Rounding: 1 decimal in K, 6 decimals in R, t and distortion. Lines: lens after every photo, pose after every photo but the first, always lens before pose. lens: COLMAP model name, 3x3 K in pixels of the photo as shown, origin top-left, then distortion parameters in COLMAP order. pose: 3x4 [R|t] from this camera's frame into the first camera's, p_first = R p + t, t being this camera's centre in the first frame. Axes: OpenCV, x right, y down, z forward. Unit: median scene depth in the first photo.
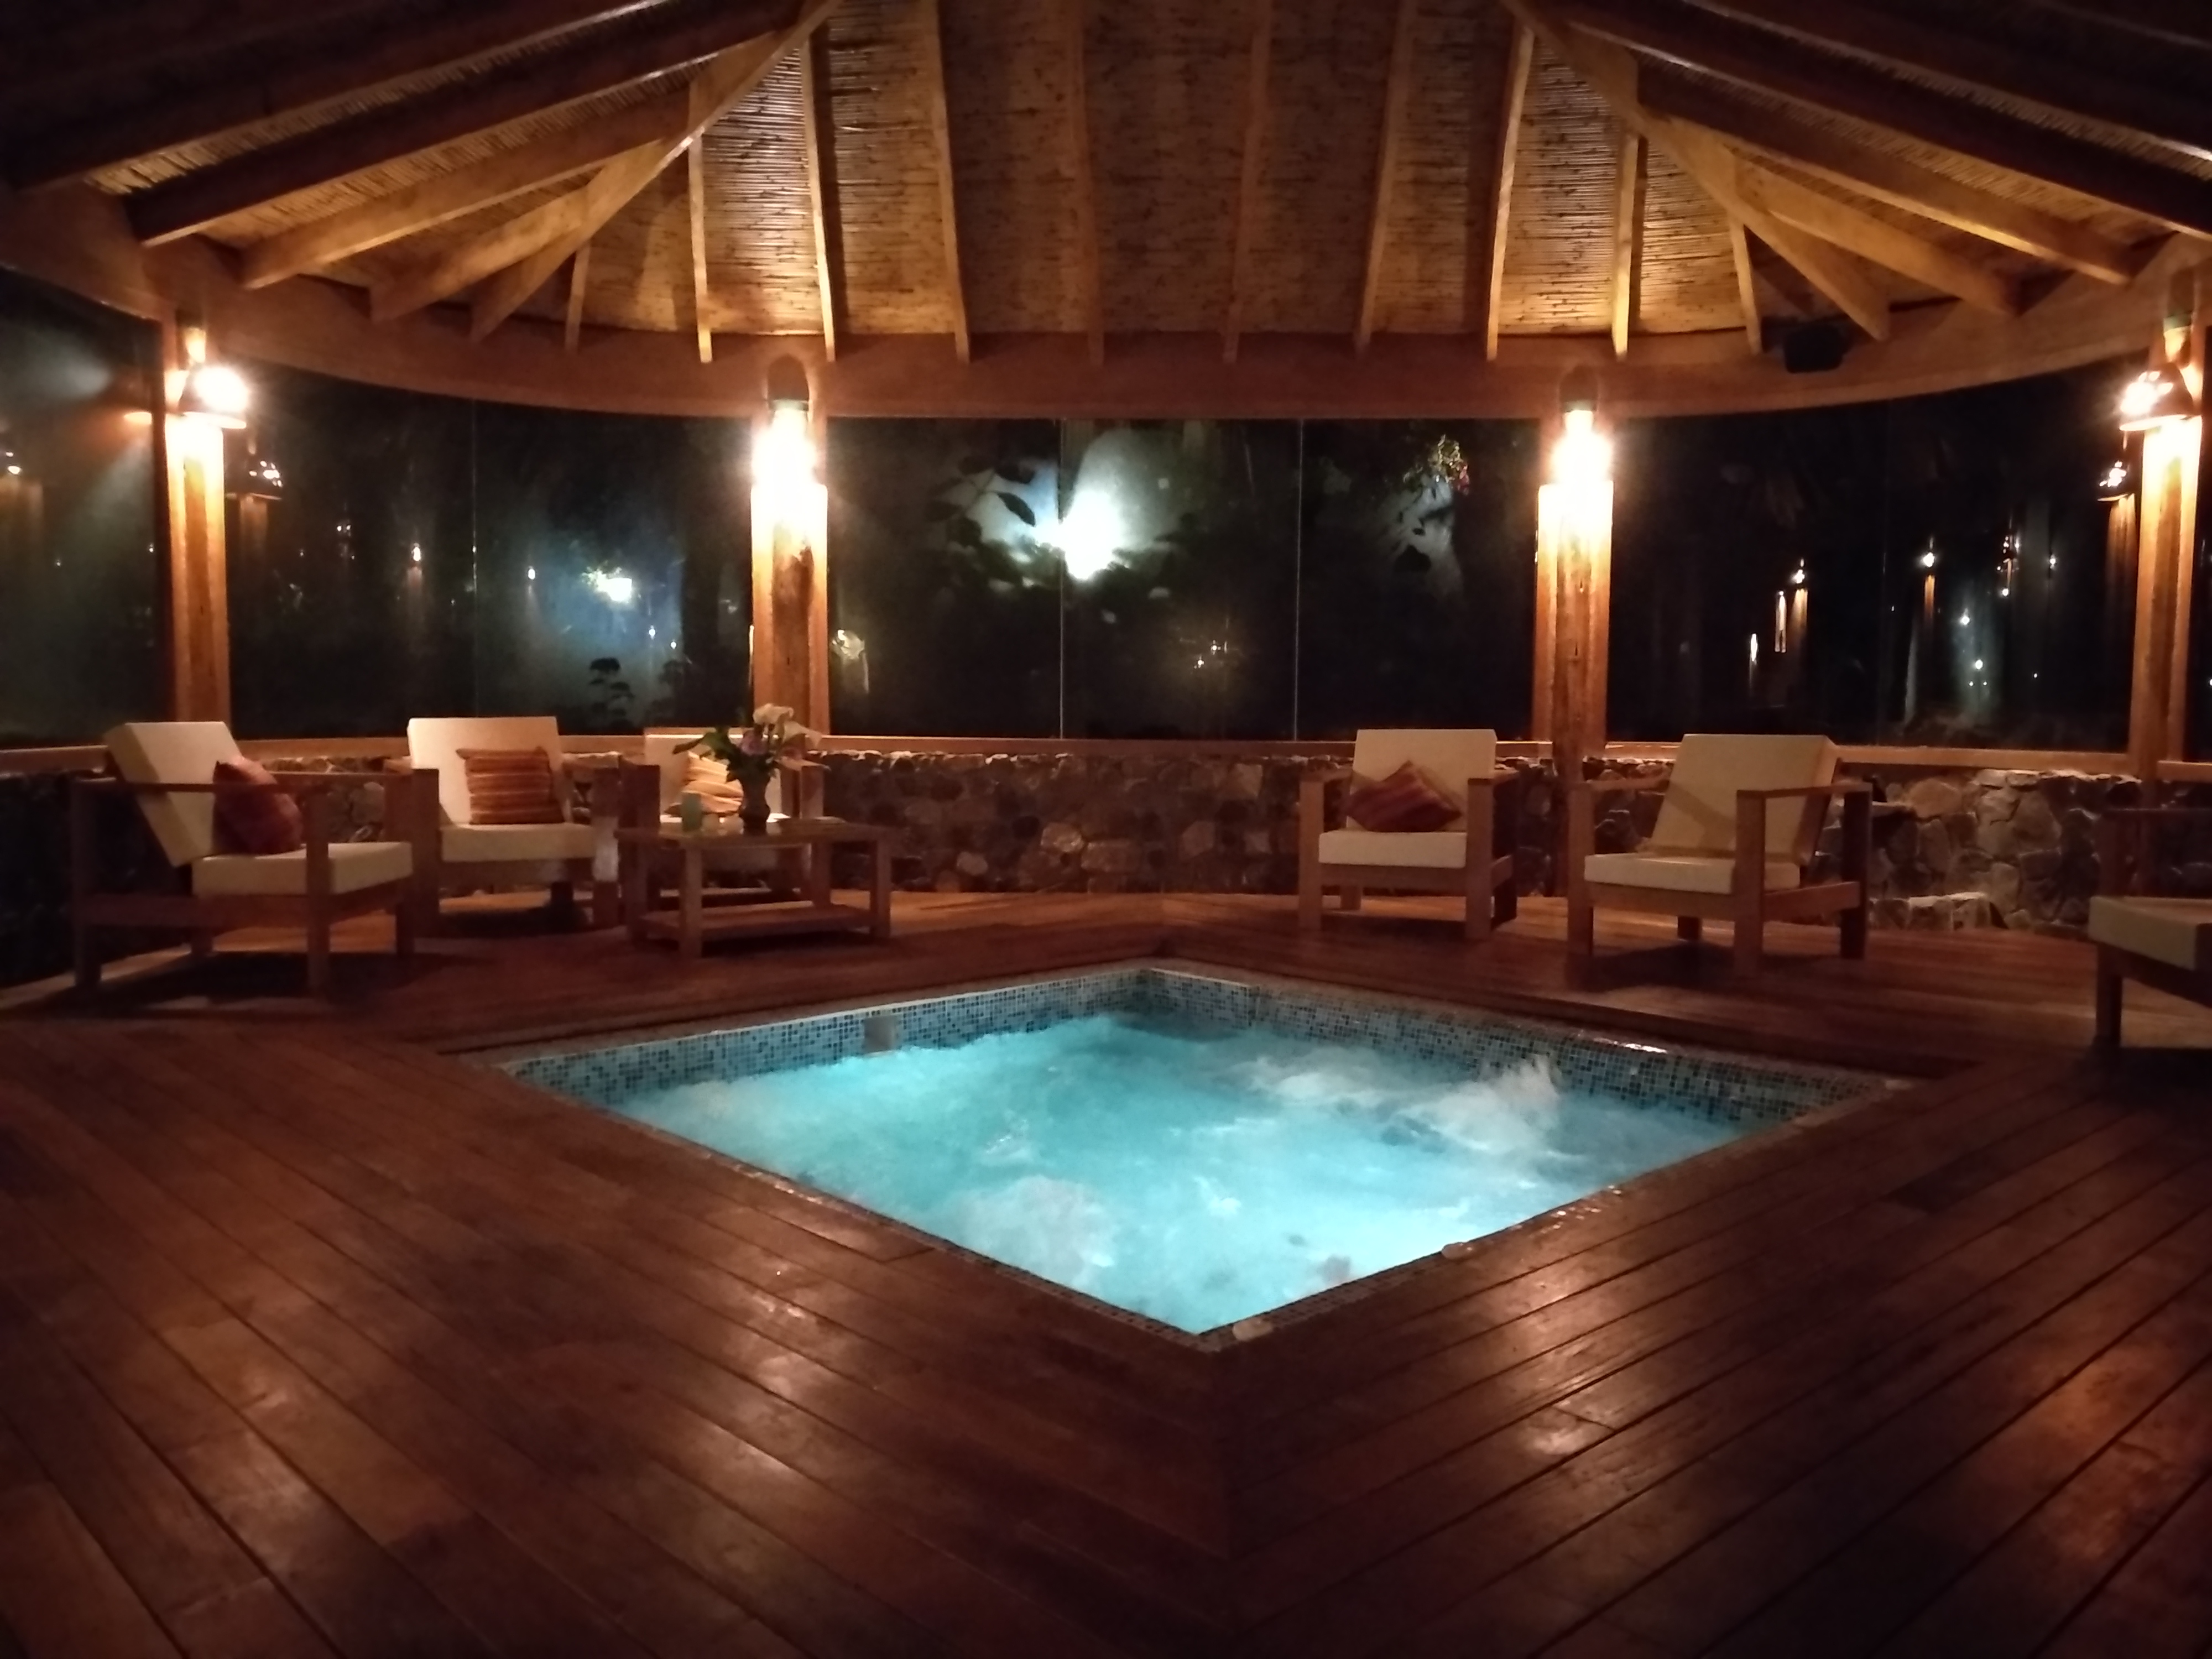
lens RADIAL K [[1706.8, 0, 1113.1], [0, 1706.8, 839.0], [0, 0, 1]] dist [-0.010100, 0.039651]
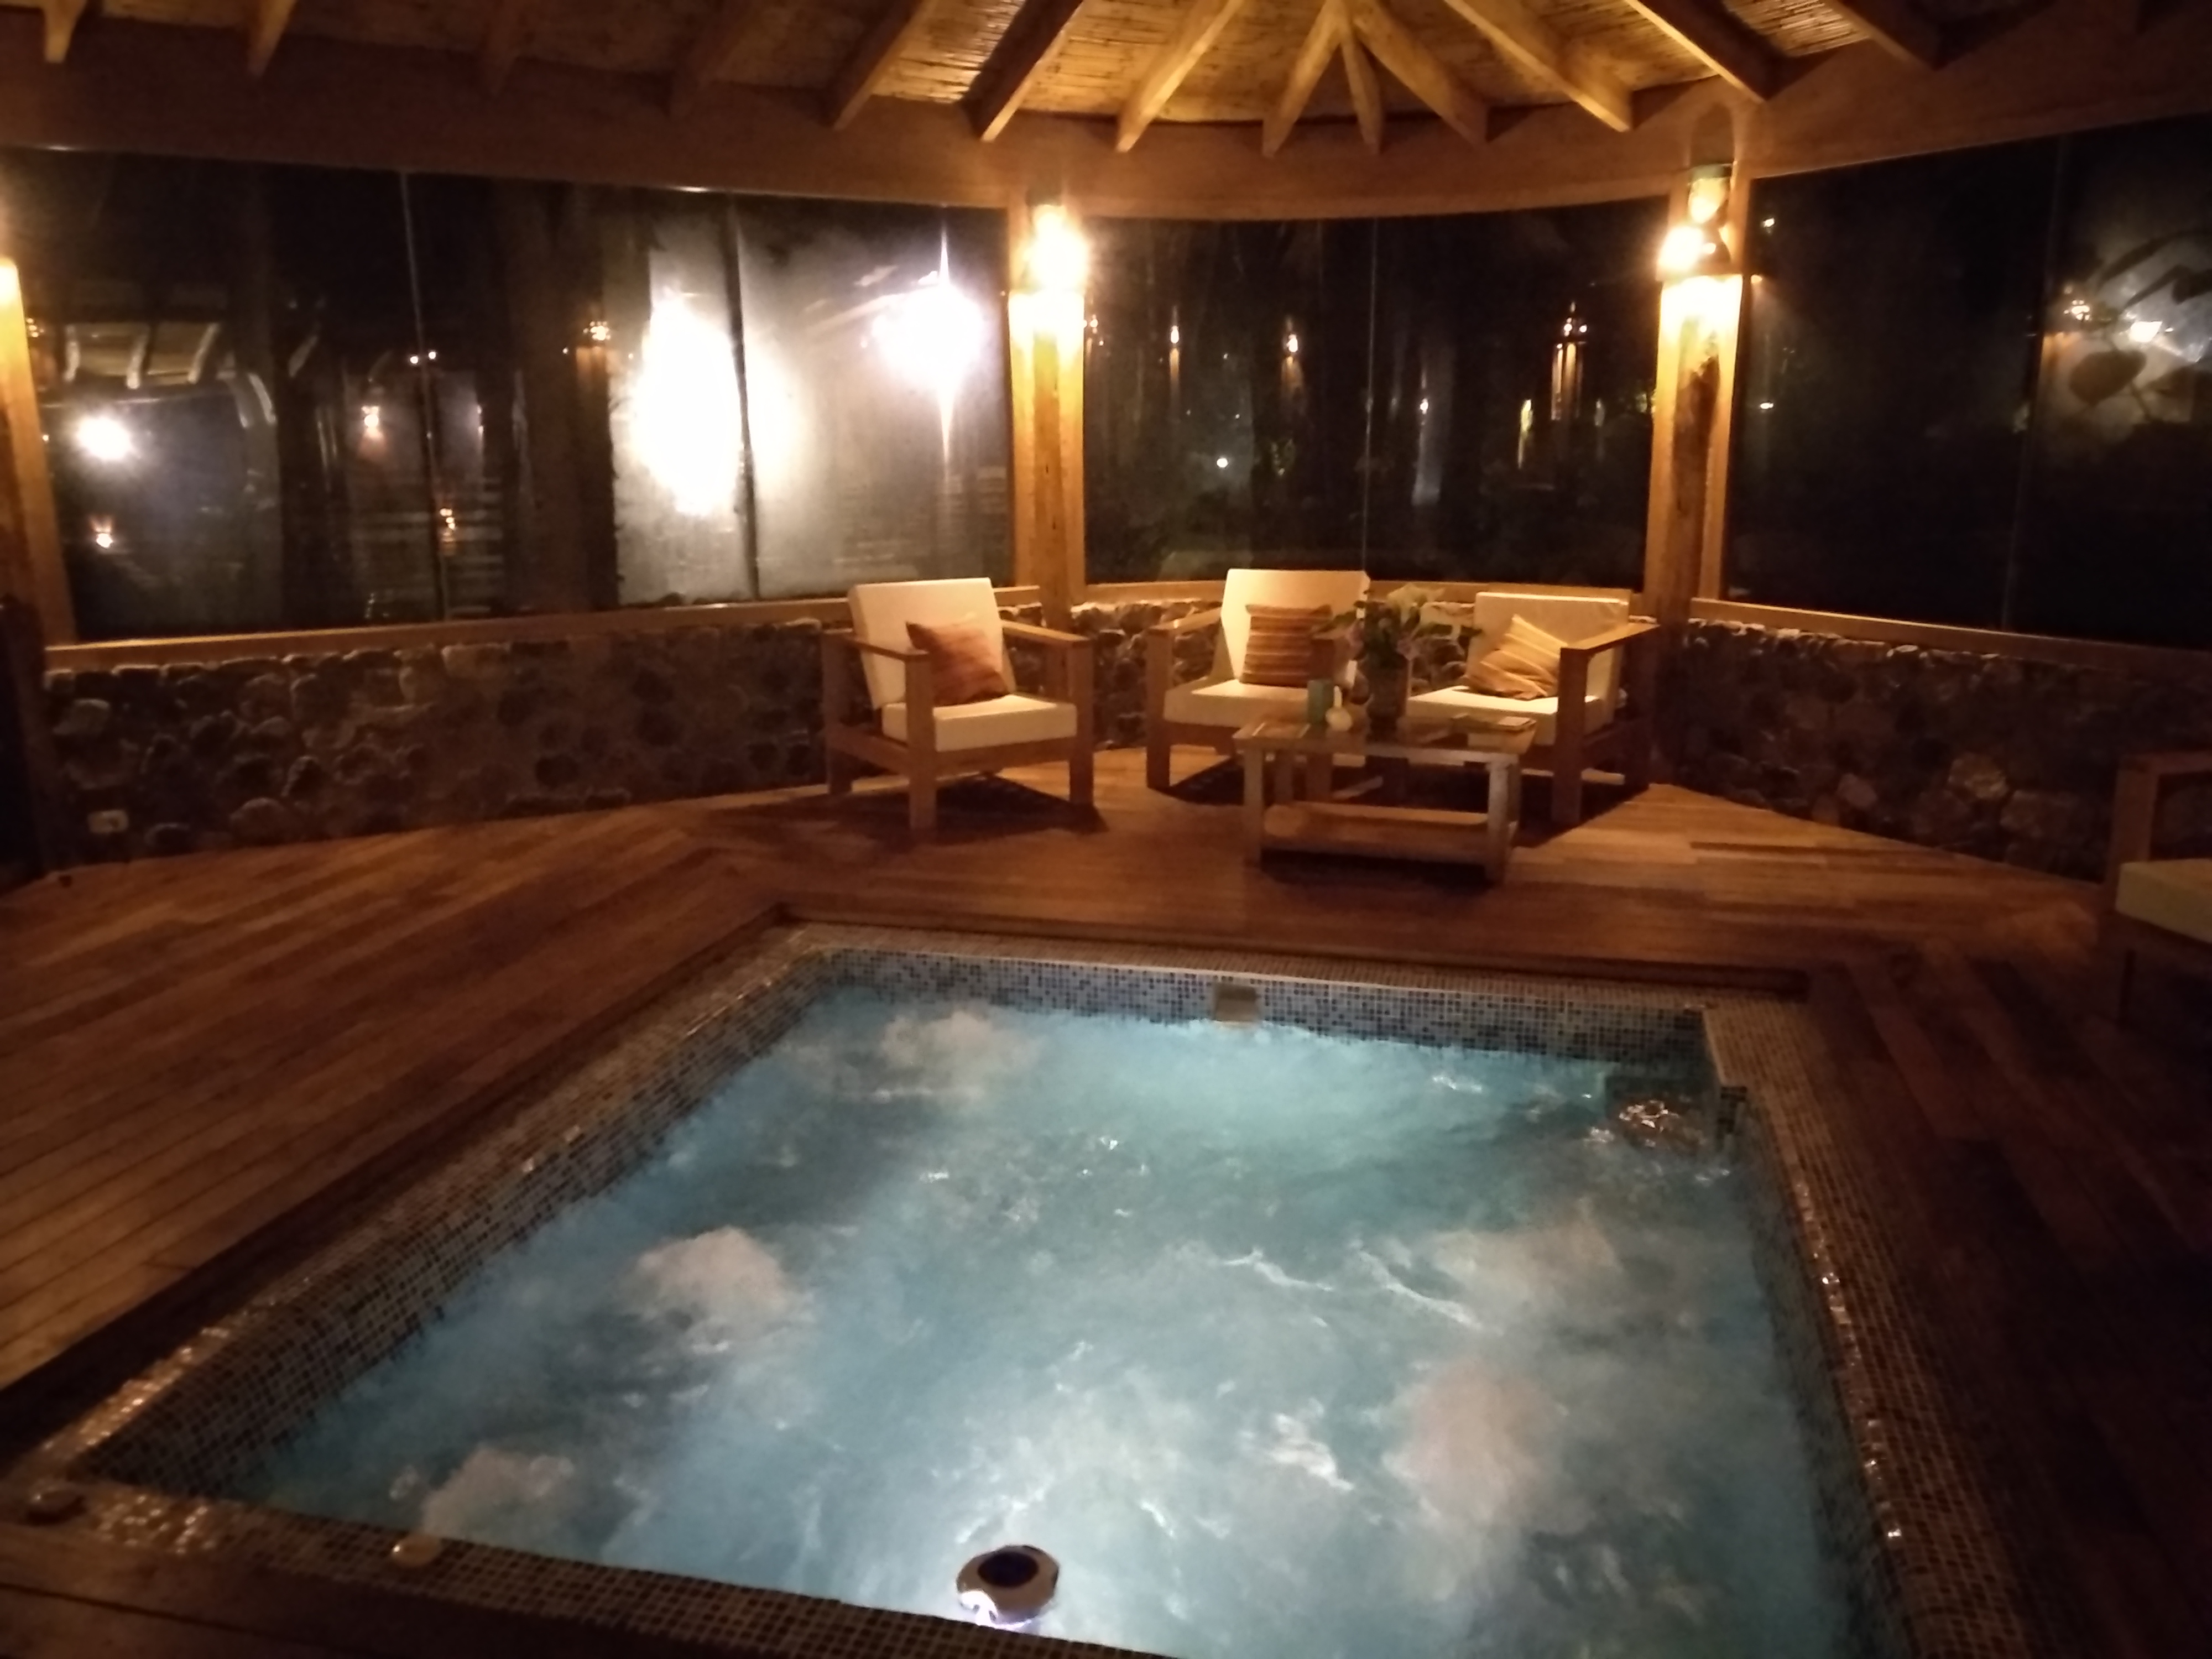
lens RADIAL K [[1706.8, 0, 1091.1], [0, 1706.8, 833.0], [0, 0, 1]] dist [-0.010100, 0.039651]
pose [[0.530466, 0.185277, -0.827211, 0.409321], [-0.057176, 0.981421, 0.183151, -0.096816], [0.845776, -0.049858, 0.531203, 0.383505]]
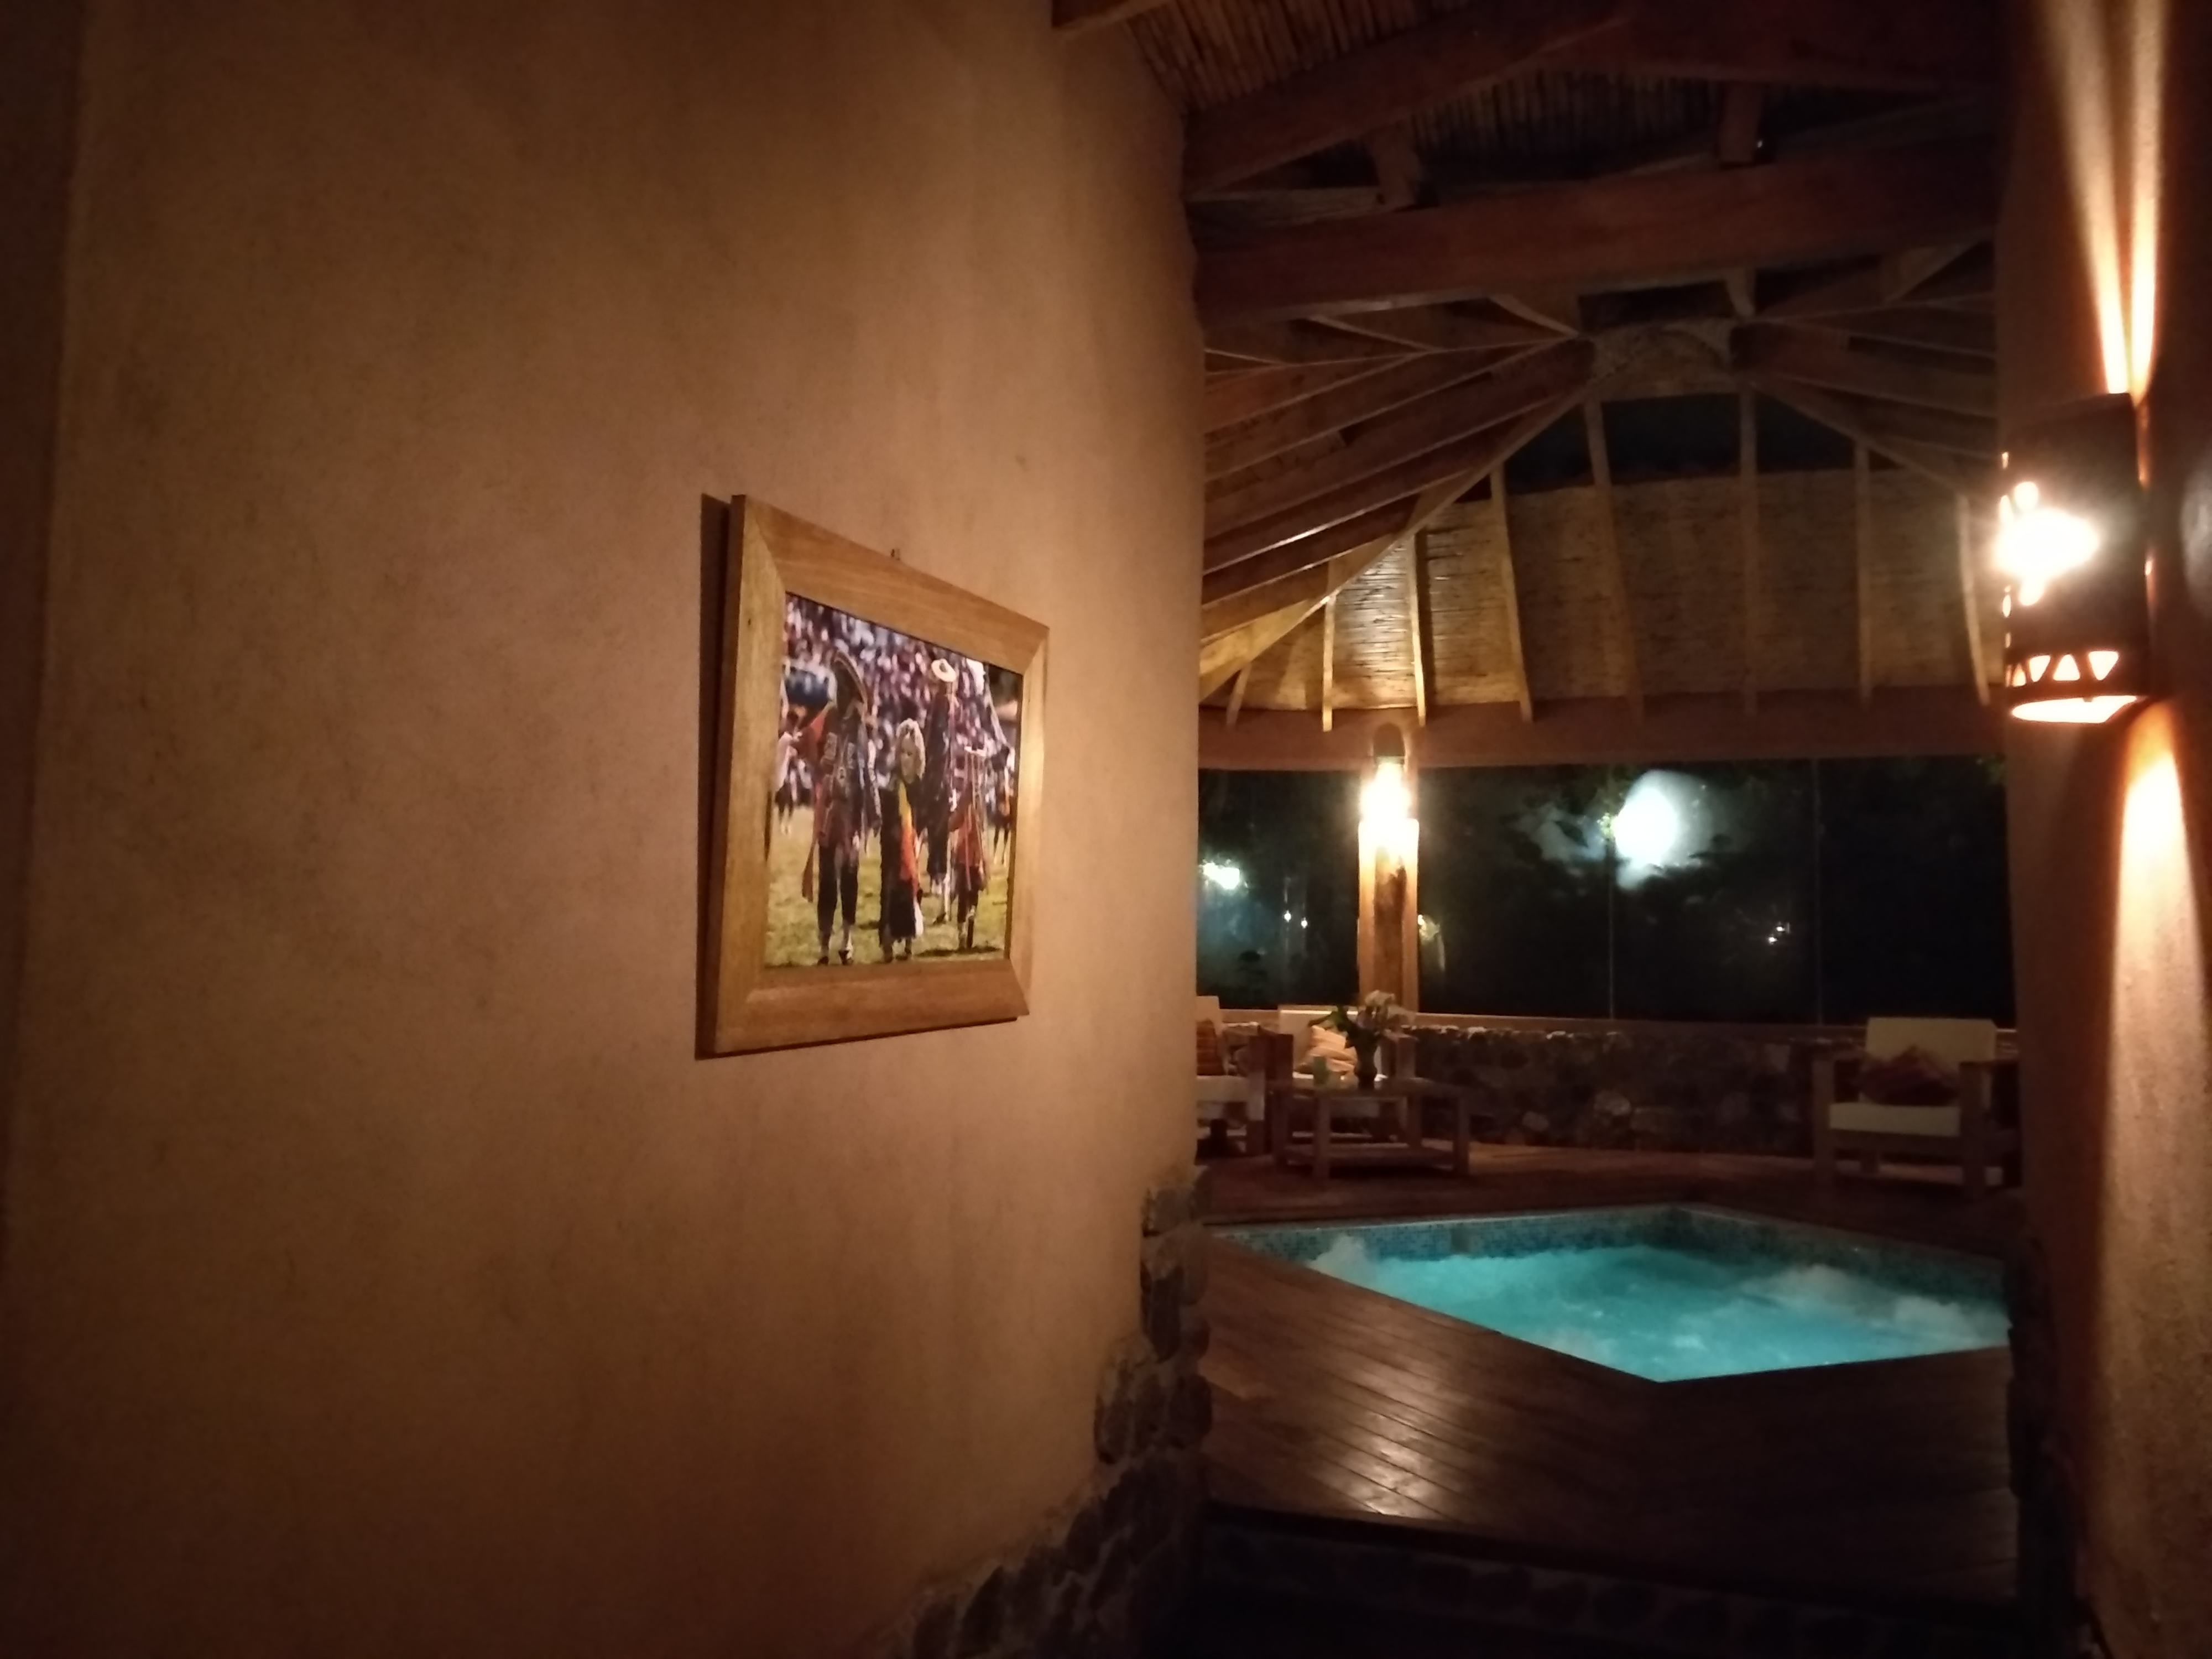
lens RADIAL K [[1706.8, 0, 1072.9], [0, 1706.8, 822.9], [0, 0, 1]] dist [-0.010100, 0.039651]
pose [[0.938804, -0.019136, -0.343919, 0.035534], [-0.037168, 0.986998, -0.156378, 0.008163], [0.342439, 0.159591, 0.925887, -0.326896]]
